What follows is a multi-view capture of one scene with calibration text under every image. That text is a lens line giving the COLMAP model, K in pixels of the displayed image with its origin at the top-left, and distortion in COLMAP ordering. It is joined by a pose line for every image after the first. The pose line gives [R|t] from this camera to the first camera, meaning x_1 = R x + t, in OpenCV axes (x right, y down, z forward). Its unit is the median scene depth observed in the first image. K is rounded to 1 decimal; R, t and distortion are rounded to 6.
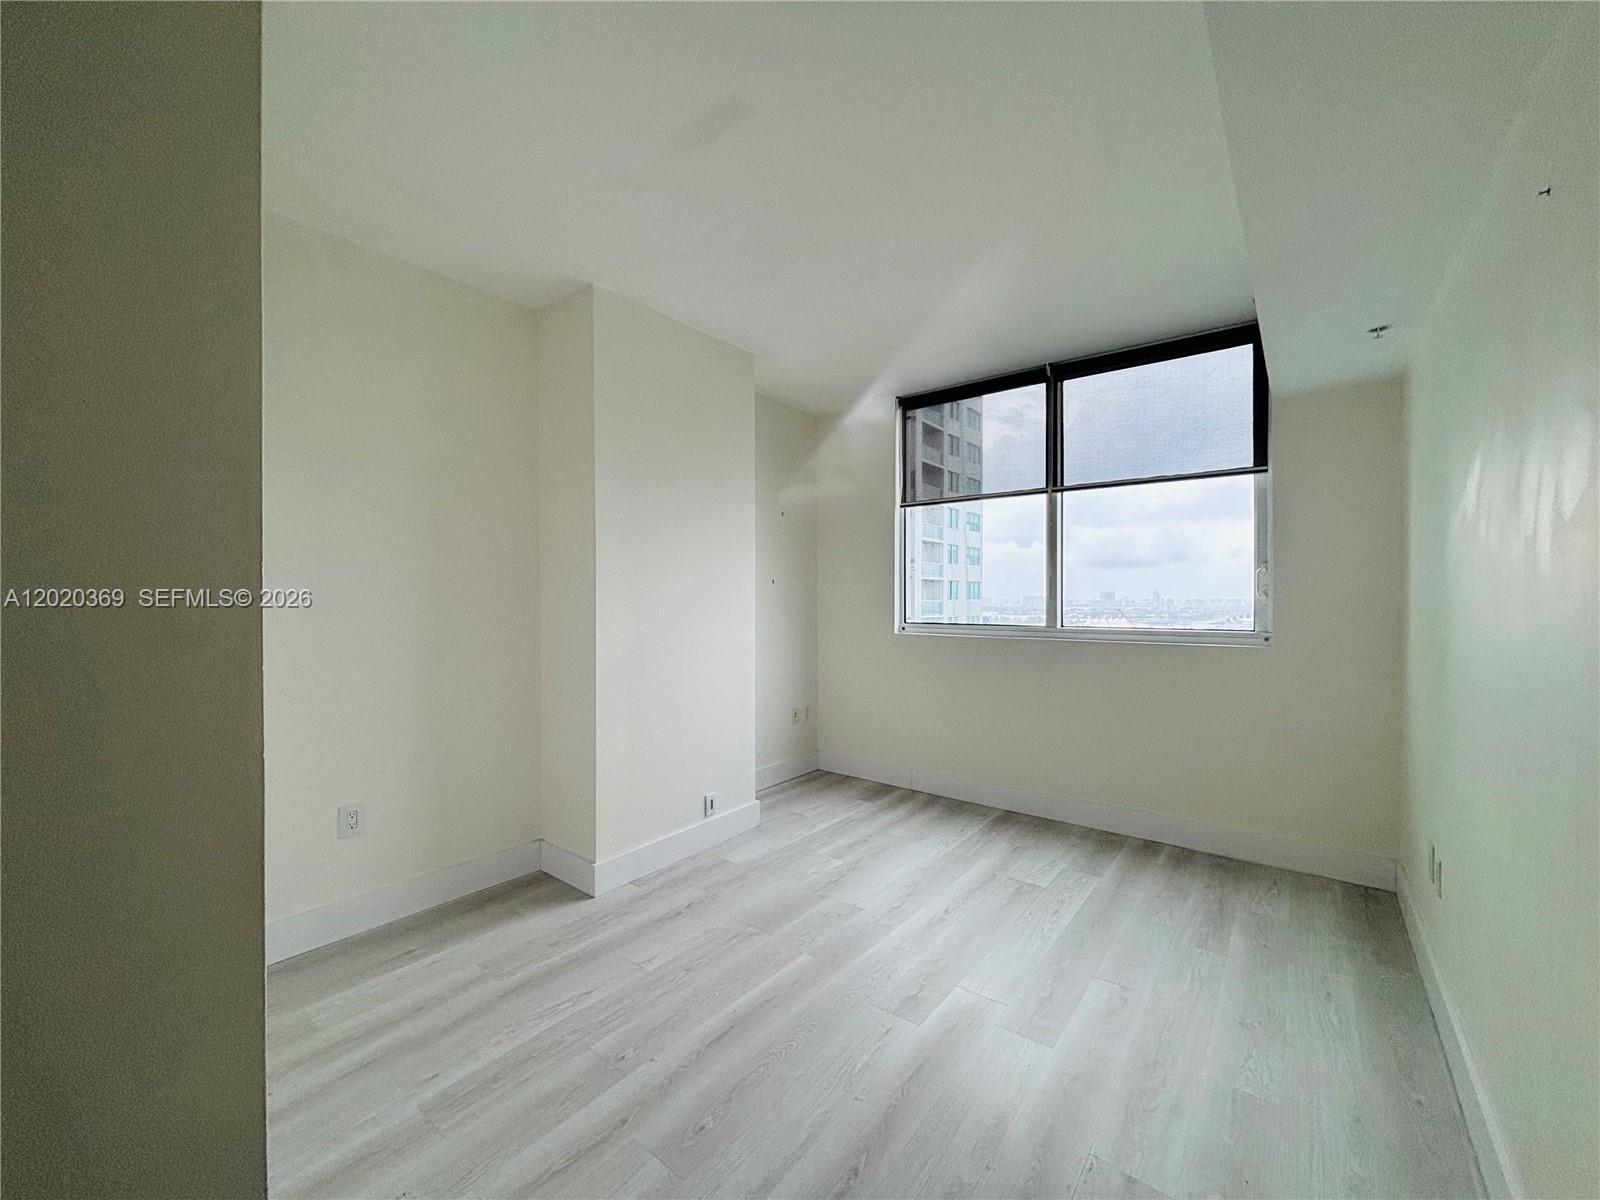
lens RADIAL K [[639.5, 0, 797.2], [0, 639.5, 595.4], [0, 0, 1]] dist [-0.034521, 0.010541]
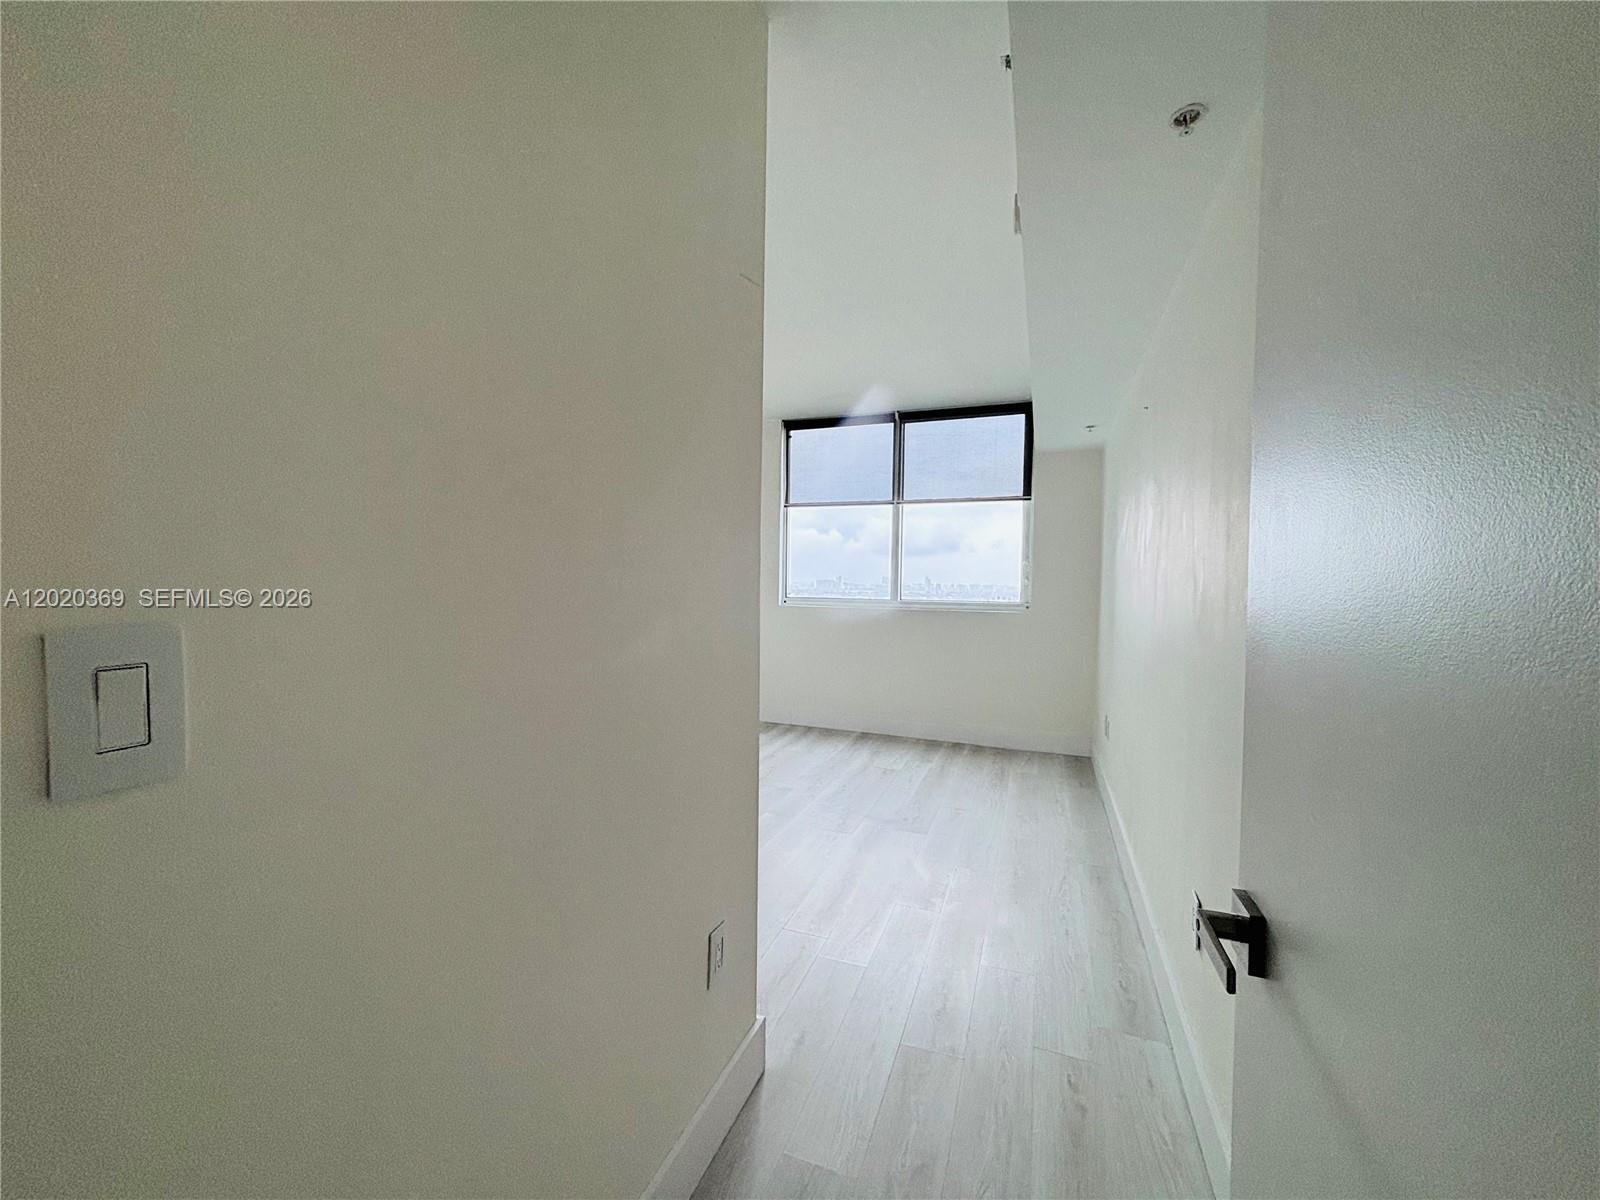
lens RADIAL K [[645.2, 0, 798.0], [0, 645.2, 598.7], [0, 0, 1]] dist [0.001184, 0.000058]
pose [[0.949916, 0.006277, 0.312442, -0.294393], [-0.016990, 0.999357, 0.031577, 0.006000], [-0.312043, -0.035304, 0.949412, -0.340970]]
